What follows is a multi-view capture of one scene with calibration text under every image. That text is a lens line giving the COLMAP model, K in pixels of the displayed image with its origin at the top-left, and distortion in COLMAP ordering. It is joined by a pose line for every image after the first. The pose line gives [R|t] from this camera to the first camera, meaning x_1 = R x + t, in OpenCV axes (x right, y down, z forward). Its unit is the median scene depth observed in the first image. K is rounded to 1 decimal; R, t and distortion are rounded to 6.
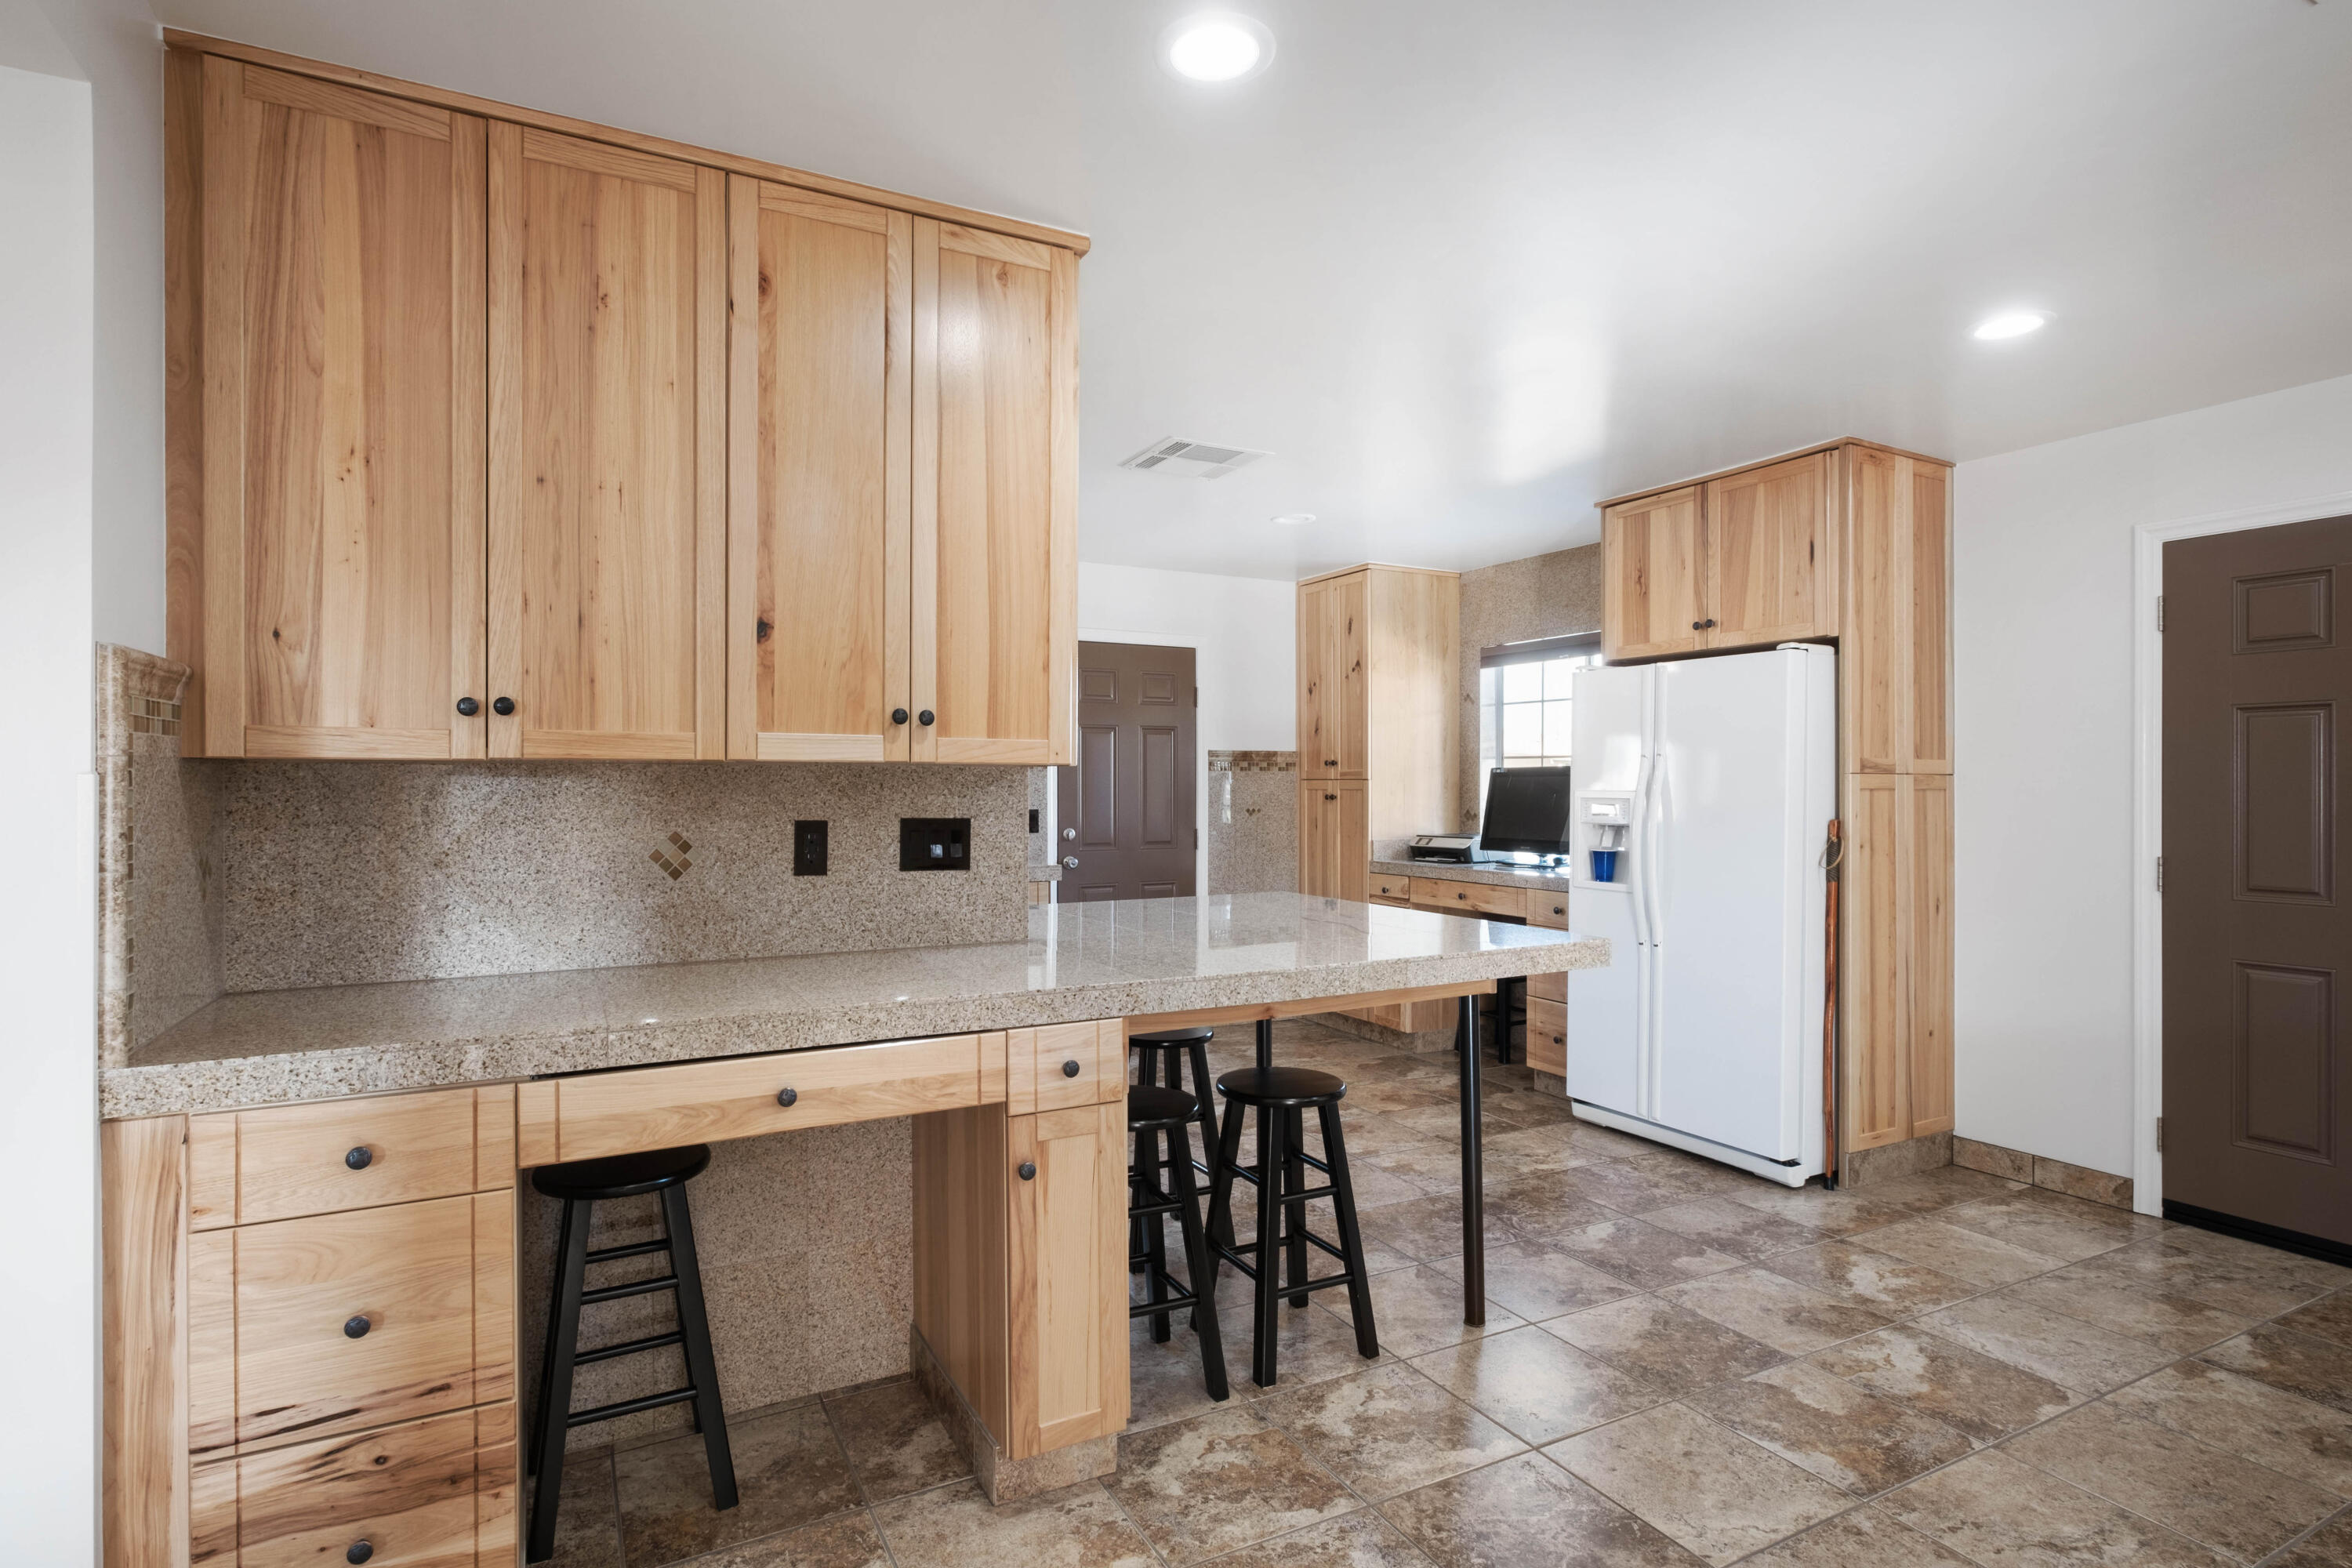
lens RADIAL K [[1147.4, 0, 1176.0], [0, 1147.4, 784.0], [0, 0, 1]] dist [-0.000713, 0.000770]
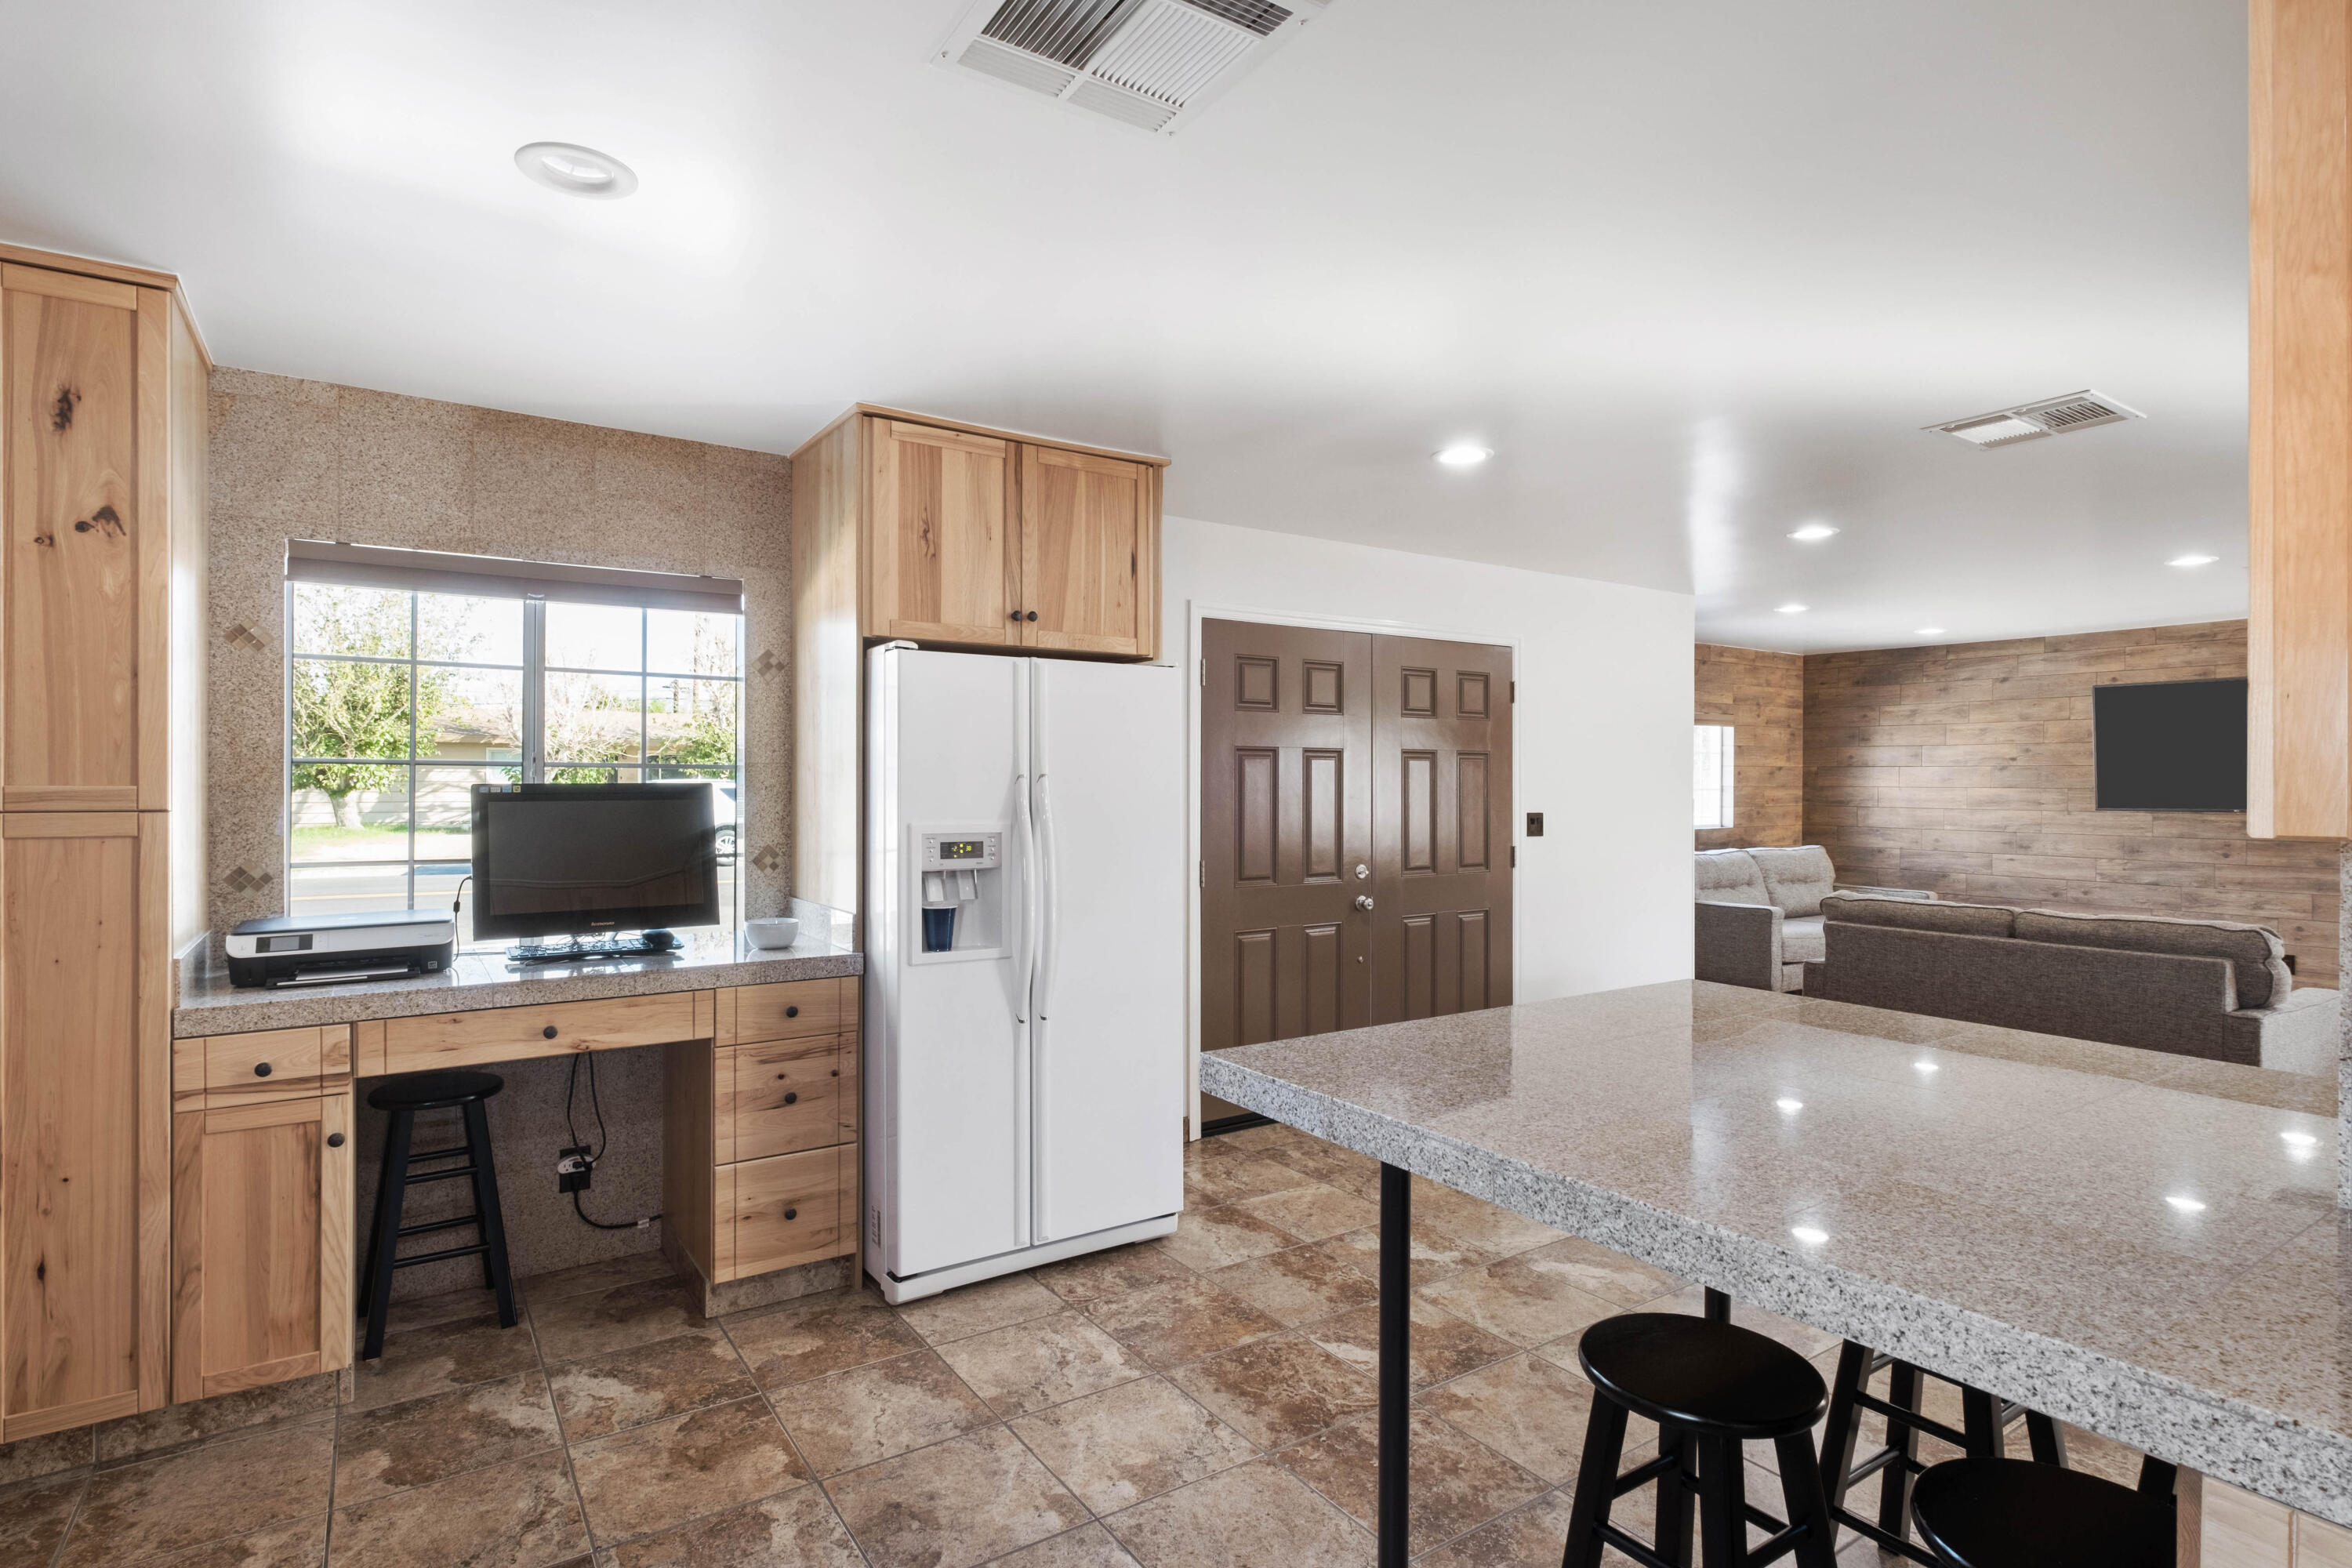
lens RADIAL K [[1147.4, 0, 1176.0], [0, 1147.4, 784.0], [0, 0, 1]] dist [-0.000713, 0.000770]
pose [[-0.064153, -0.002874, 0.997936, -0.362416], [-0.002956, 0.999992, 0.002689, -0.021500], [-0.997936, -0.002777, -0.064161, 0.937055]]
